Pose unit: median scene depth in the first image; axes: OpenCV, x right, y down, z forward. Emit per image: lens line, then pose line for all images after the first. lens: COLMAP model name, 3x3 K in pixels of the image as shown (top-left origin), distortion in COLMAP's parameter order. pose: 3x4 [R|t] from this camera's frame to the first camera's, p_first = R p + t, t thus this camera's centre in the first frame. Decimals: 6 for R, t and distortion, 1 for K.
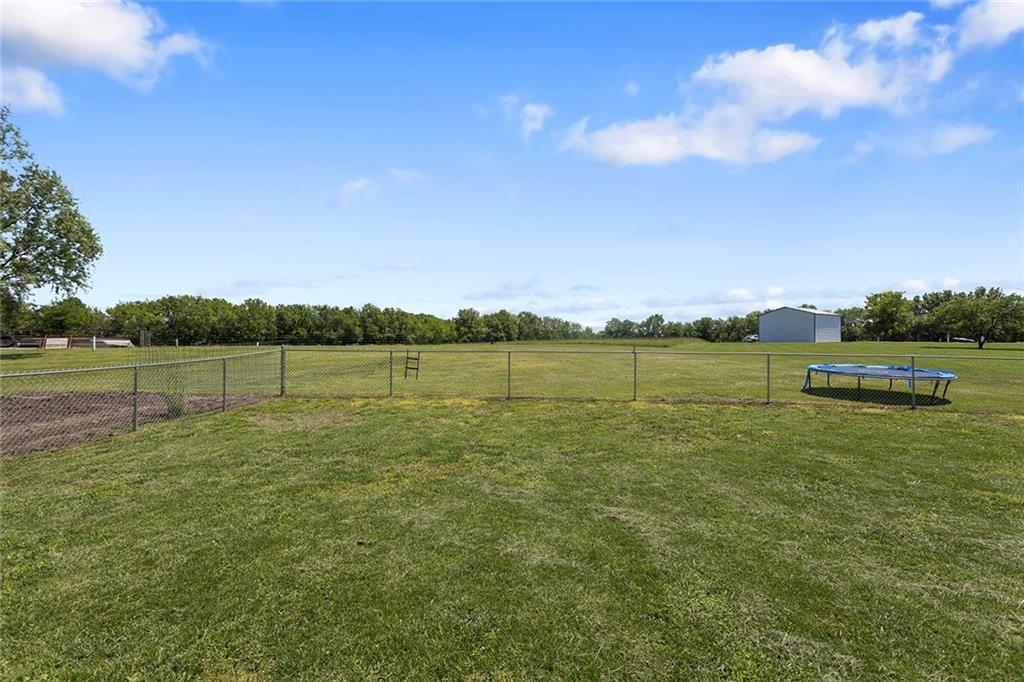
lens RADIAL K [[484.7, 0, 503.5], [0, 484.7, 338.7], [0, 0, 1]] dist [-0.001792, -0.000191]
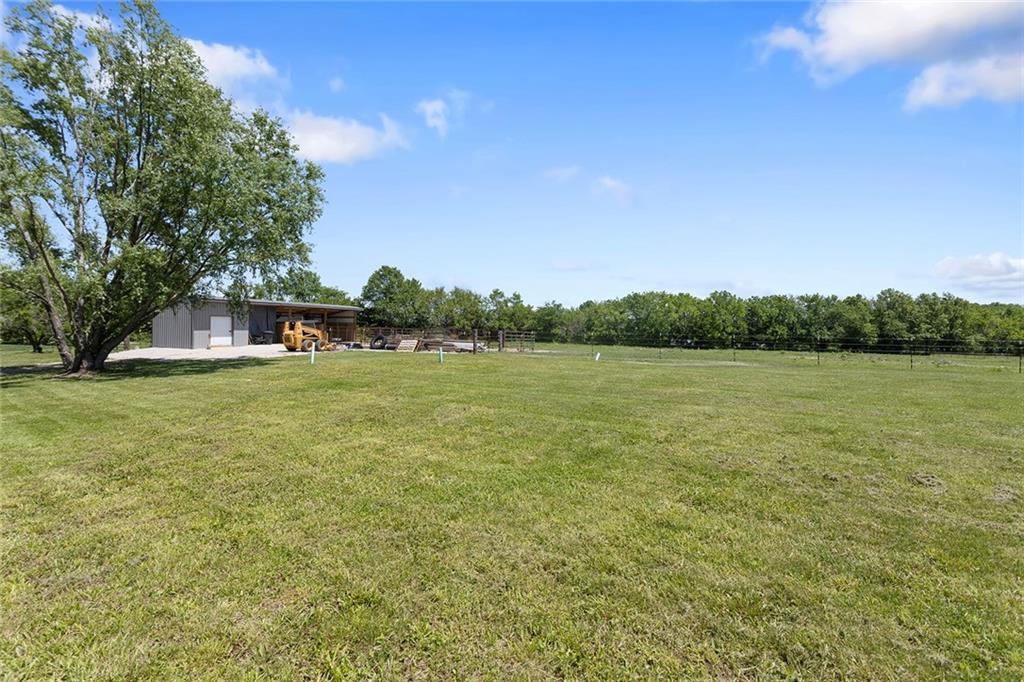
lens RADIAL K [[484.2, 0, 504.9], [0, 484.2, 330.1], [0, 0, 1]] dist [0.011474, 0.000098]
pose [[0.585790, 0.002967, -0.810458, -0.039062], [-0.013235, 0.999895, -0.005905, -0.003519], [0.810355, 0.014186, 0.585767, 0.162194]]
